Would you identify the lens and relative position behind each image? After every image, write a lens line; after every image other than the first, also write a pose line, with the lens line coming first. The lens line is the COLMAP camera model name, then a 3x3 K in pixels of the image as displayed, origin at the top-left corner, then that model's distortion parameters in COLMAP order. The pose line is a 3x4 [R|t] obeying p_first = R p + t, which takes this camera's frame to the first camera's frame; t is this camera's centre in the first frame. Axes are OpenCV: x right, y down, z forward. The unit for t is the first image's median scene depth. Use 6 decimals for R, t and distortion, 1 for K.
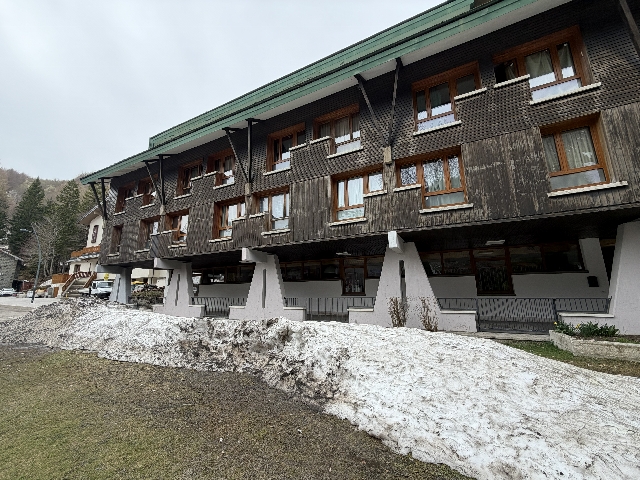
lens RADIAL K [[254.6, 0, 316.4], [0, 254.6, 241.2], [0, 0, 1]] dist [-0.002019, 0.000220]
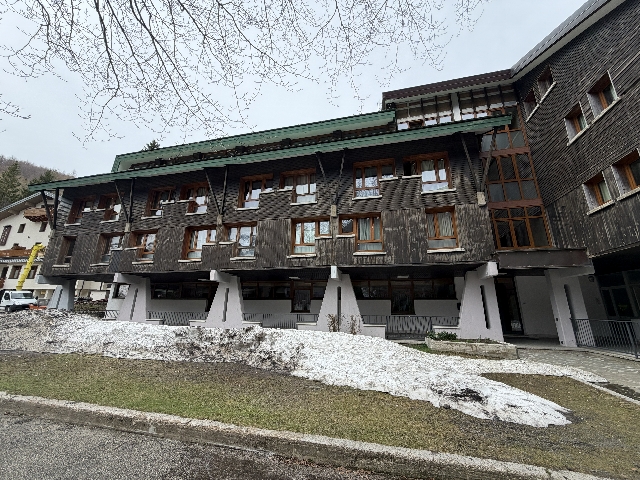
lens RADIAL K [[254.6, 0, 317.0], [0, 254.6, 242.6], [0, 0, 1]] dist [-0.002019, 0.000220]
pose [[0.974337, 0.078779, 0.210859, -0.103836], [-0.065351, 0.995410, -0.069919, -0.068491], [-0.215399, 0.054345, 0.975013, -0.375040]]
